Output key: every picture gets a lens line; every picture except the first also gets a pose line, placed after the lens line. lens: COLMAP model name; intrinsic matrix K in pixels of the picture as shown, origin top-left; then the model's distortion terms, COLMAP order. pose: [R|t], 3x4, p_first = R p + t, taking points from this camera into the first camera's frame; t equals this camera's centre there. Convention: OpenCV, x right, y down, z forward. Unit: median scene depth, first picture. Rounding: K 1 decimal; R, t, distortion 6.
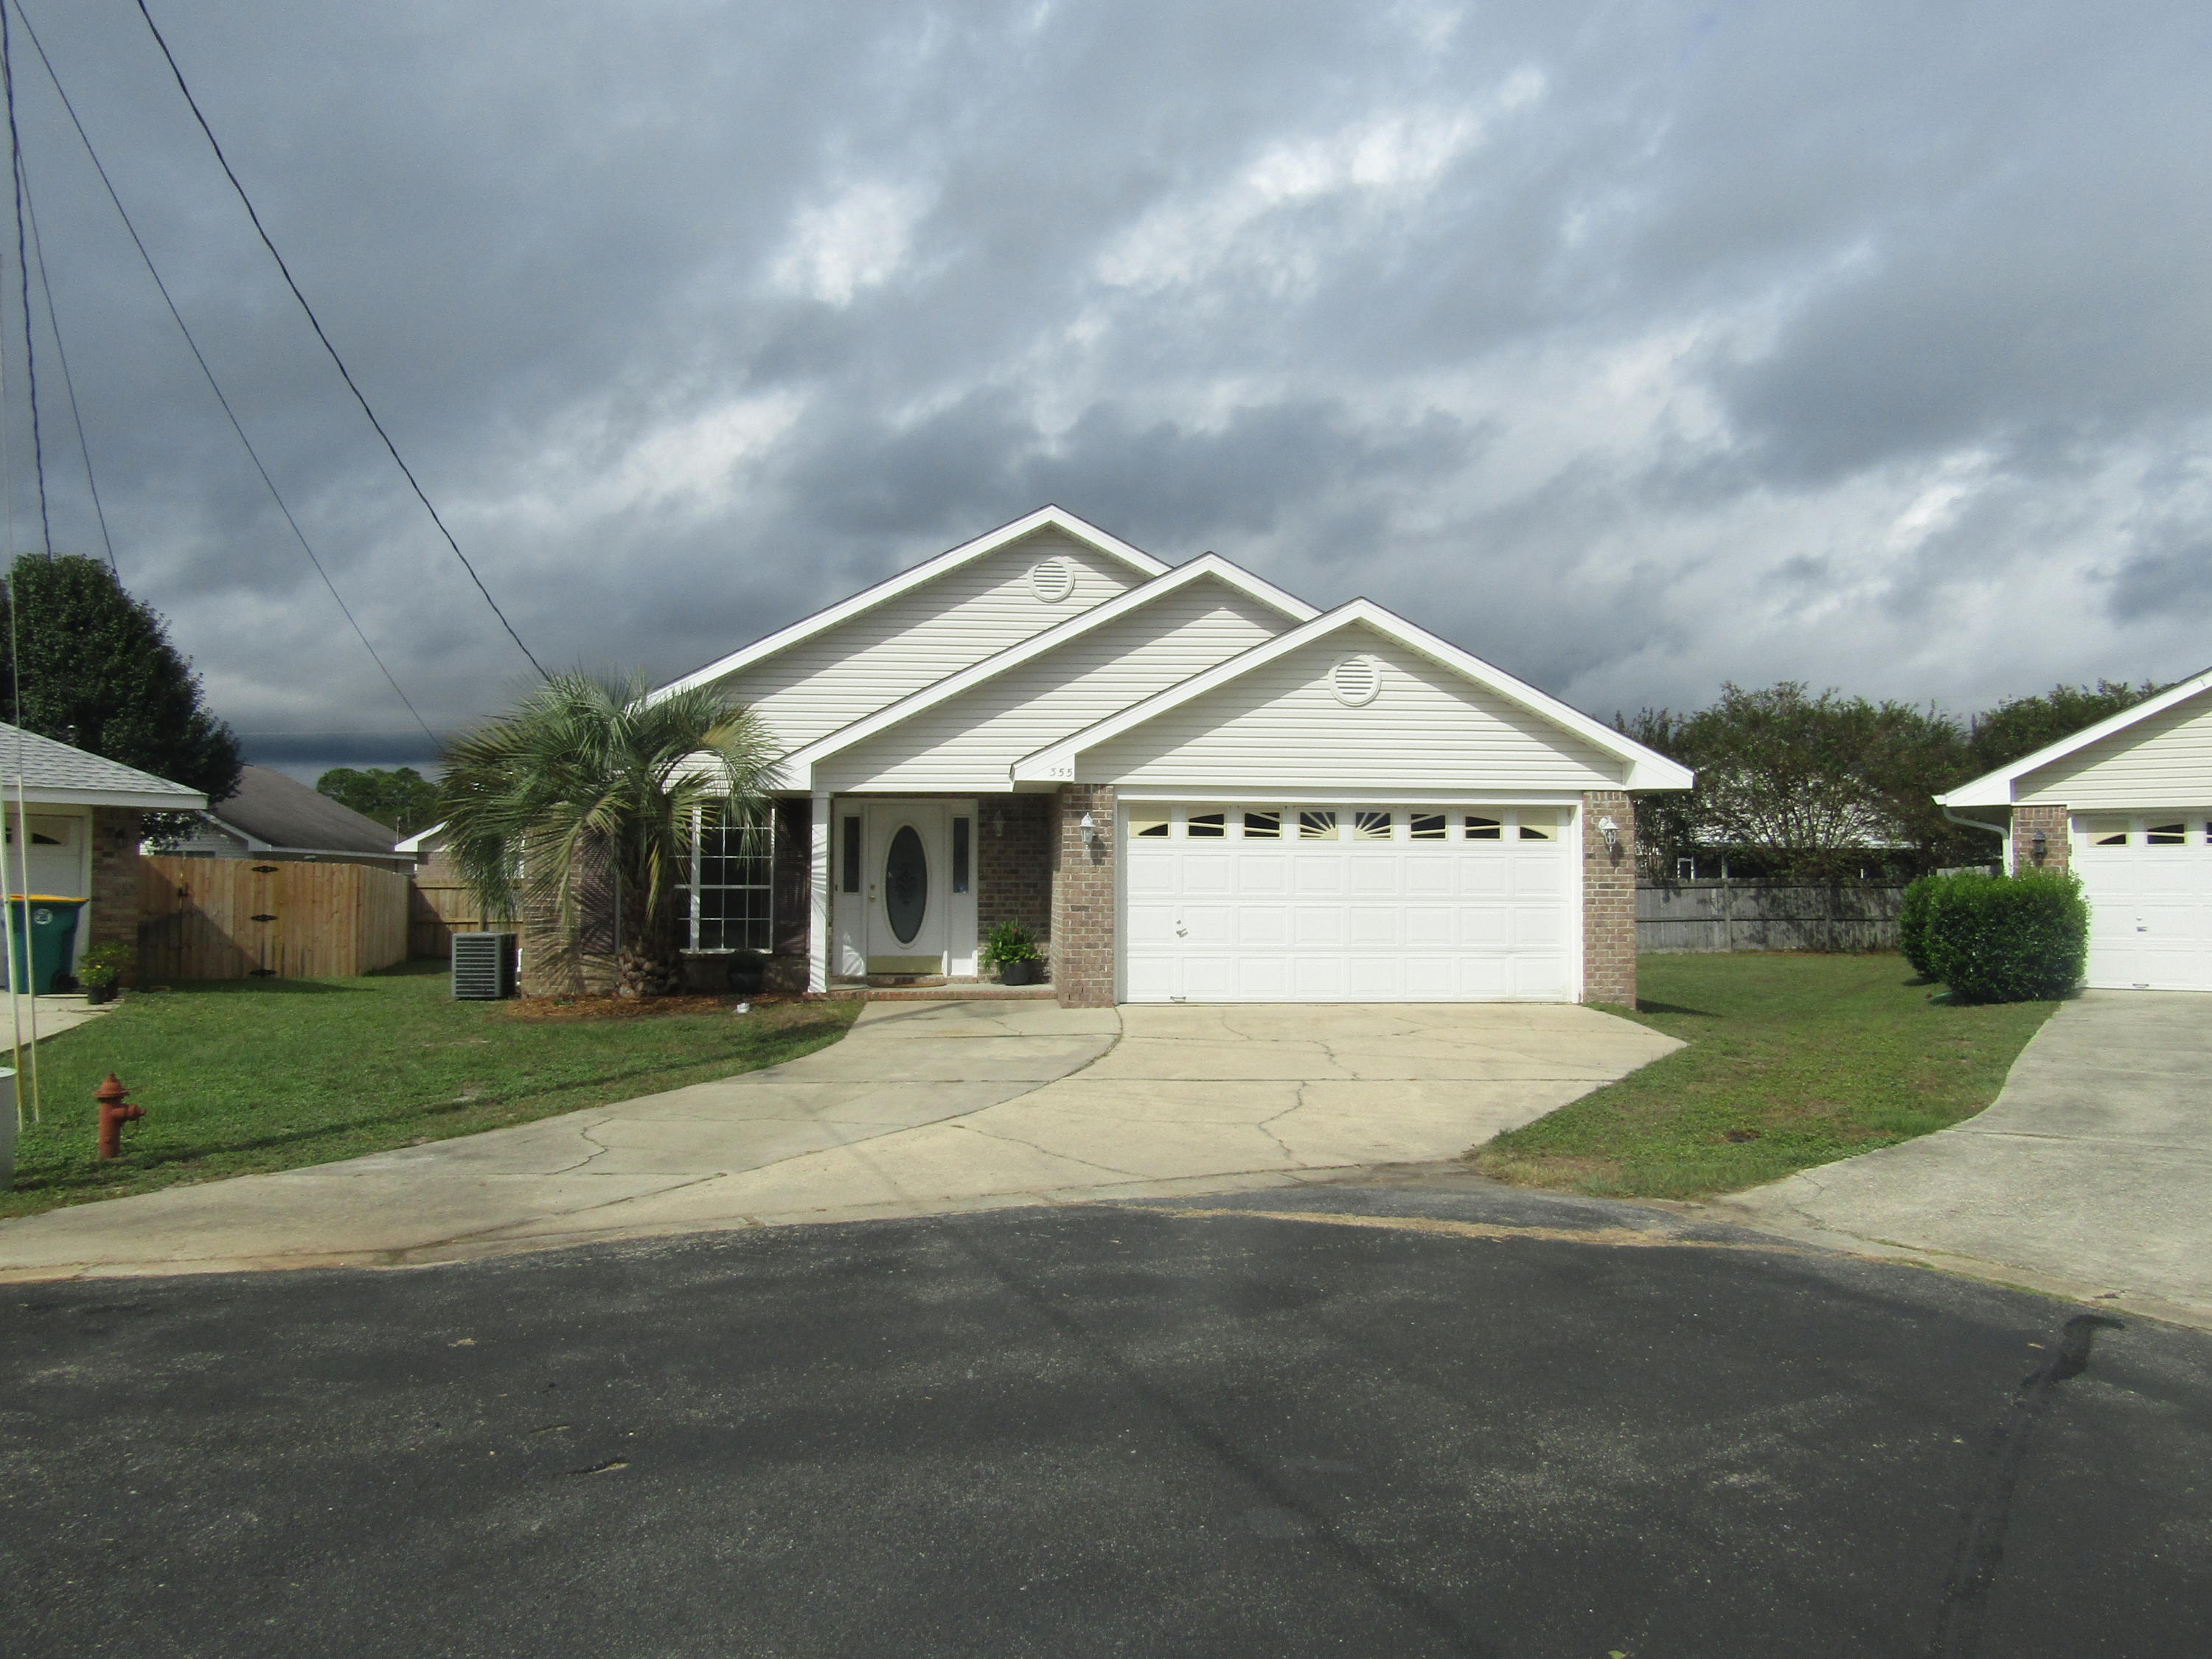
lens RADIAL K [[1597.3, 0, 1106.0], [0, 1597.3, 829.5], [0, 0, 1]] dist [-0.001972, -0.000745]
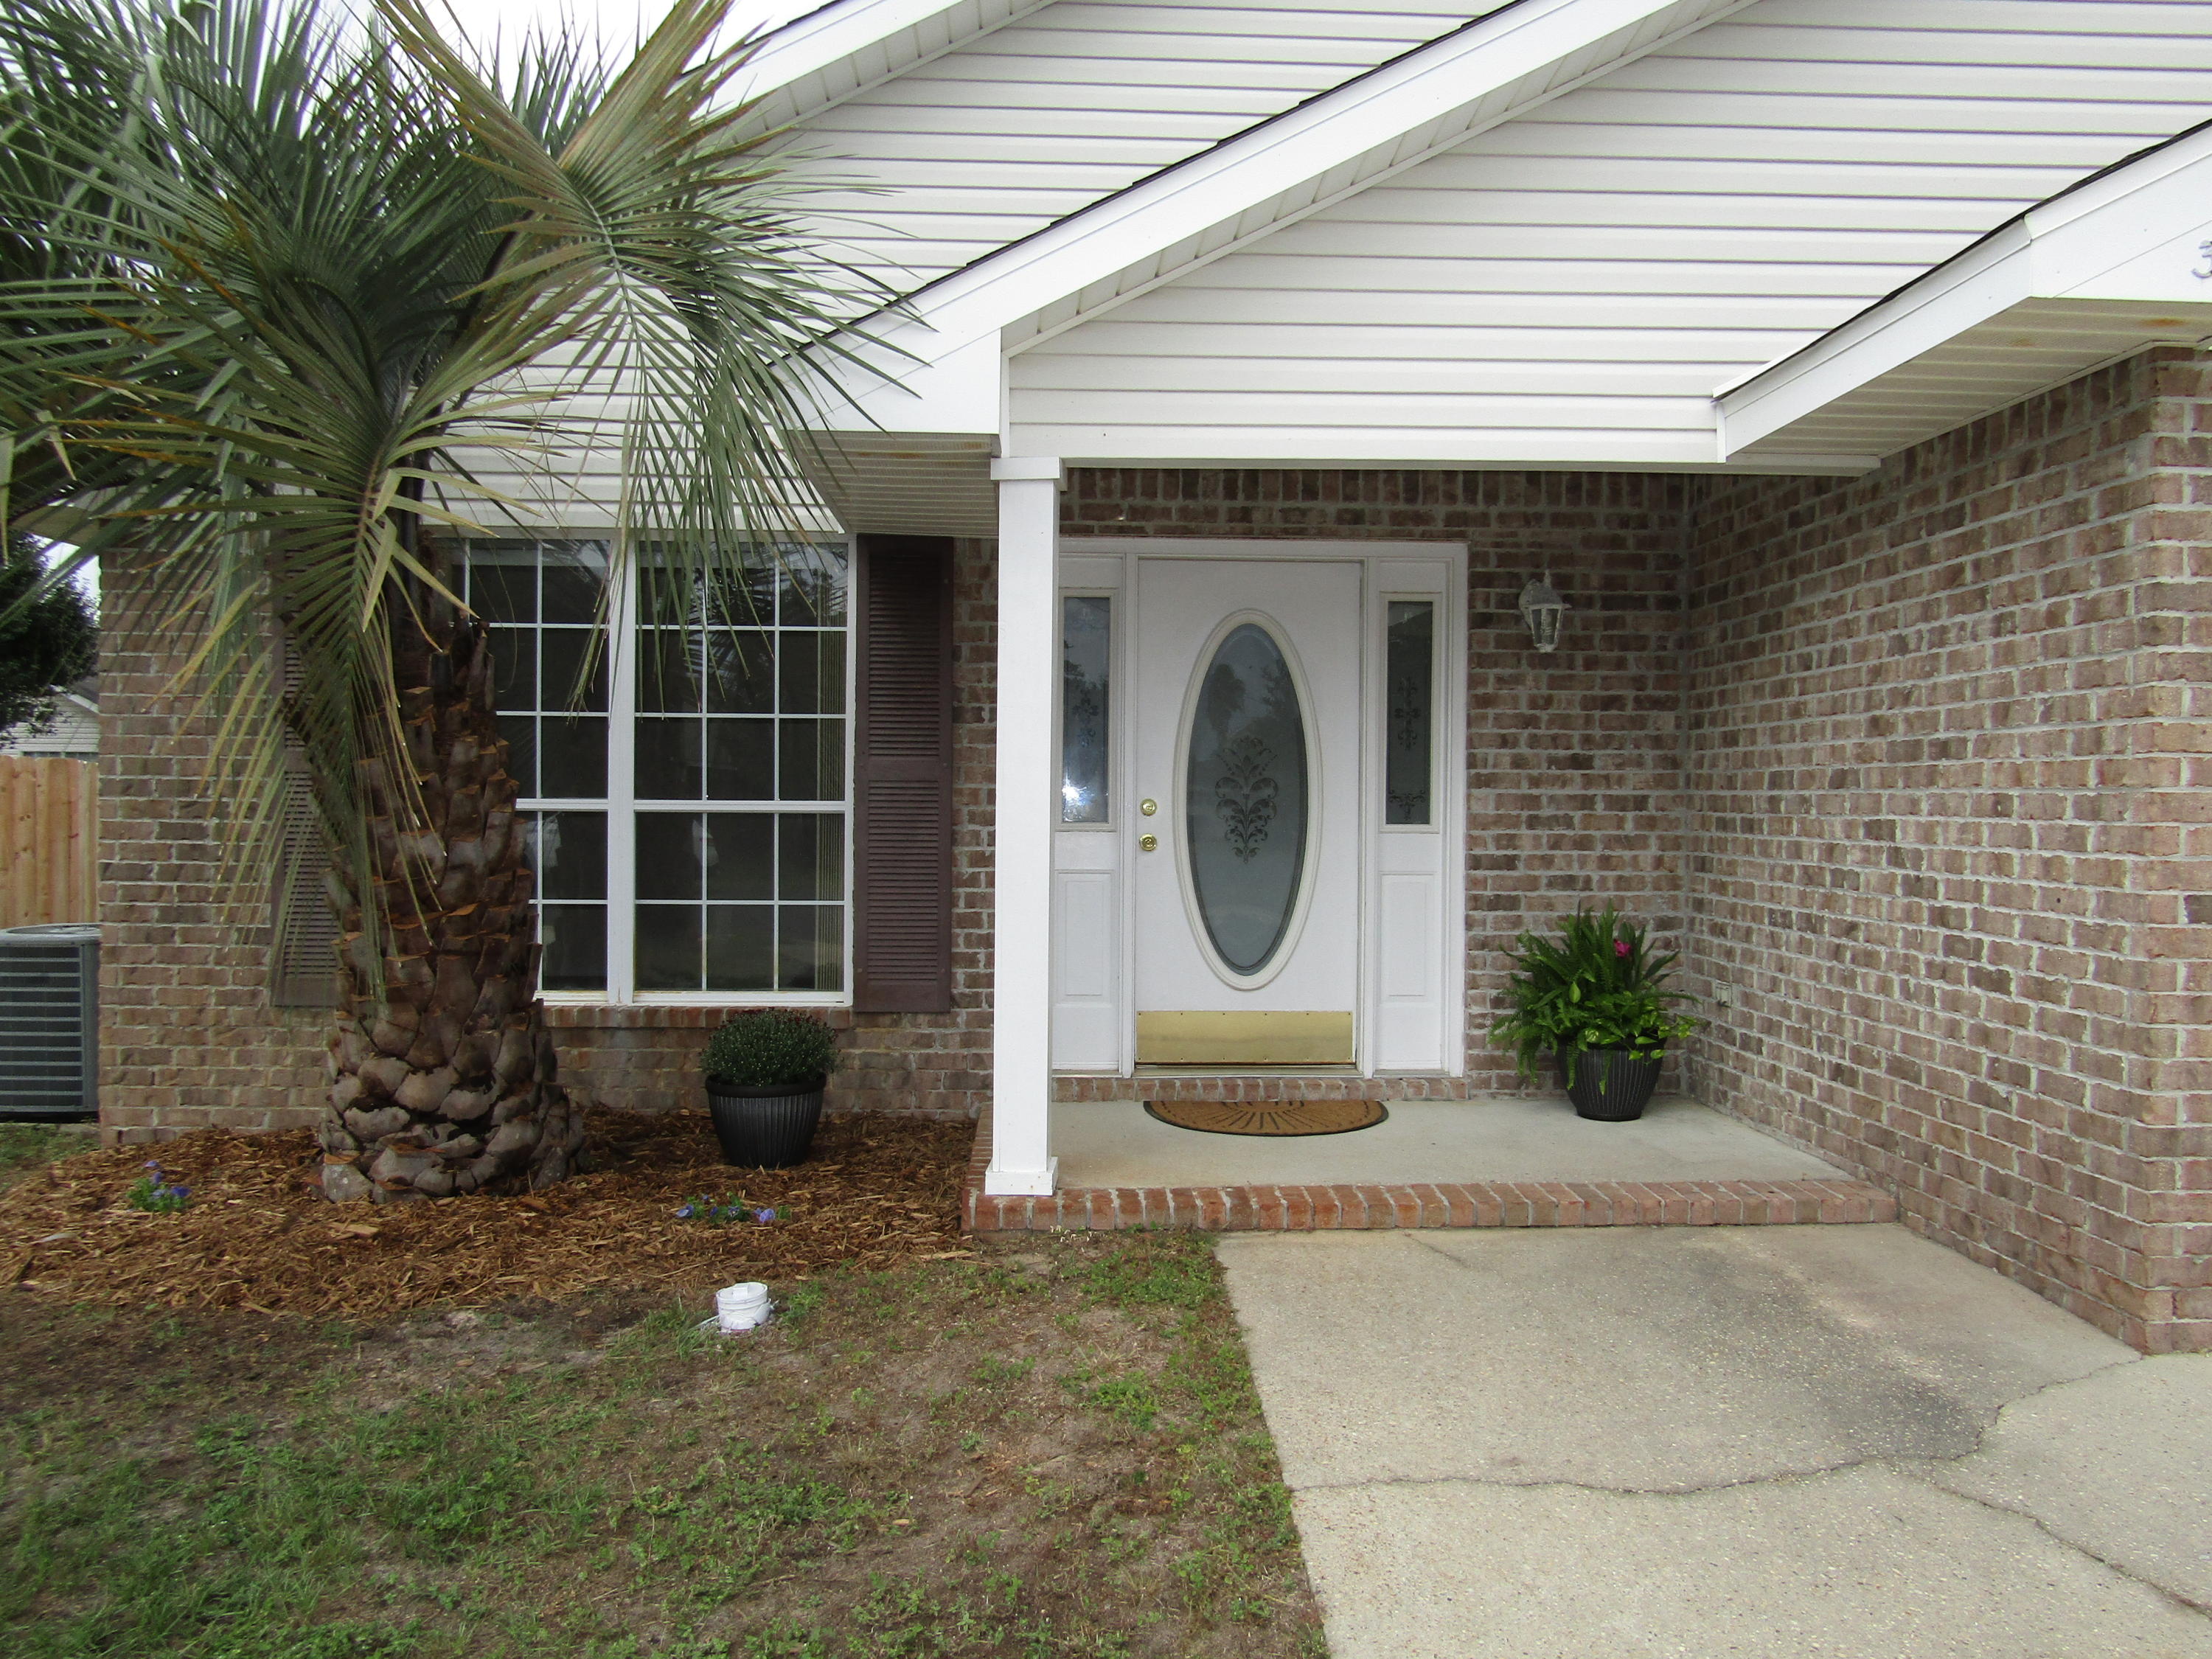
lens RADIAL K [[1597.3, 0, 1106.0], [0, 1597.3, 829.5], [0, 0, 1]] dist [-0.001972, -0.000745]
pose [[0.998372, 0.004432, -0.056868, -0.147135], [-0.000639, 0.997783, 0.066552, 0.019952], [0.057037, -0.066407, 0.996161, 0.721406]]
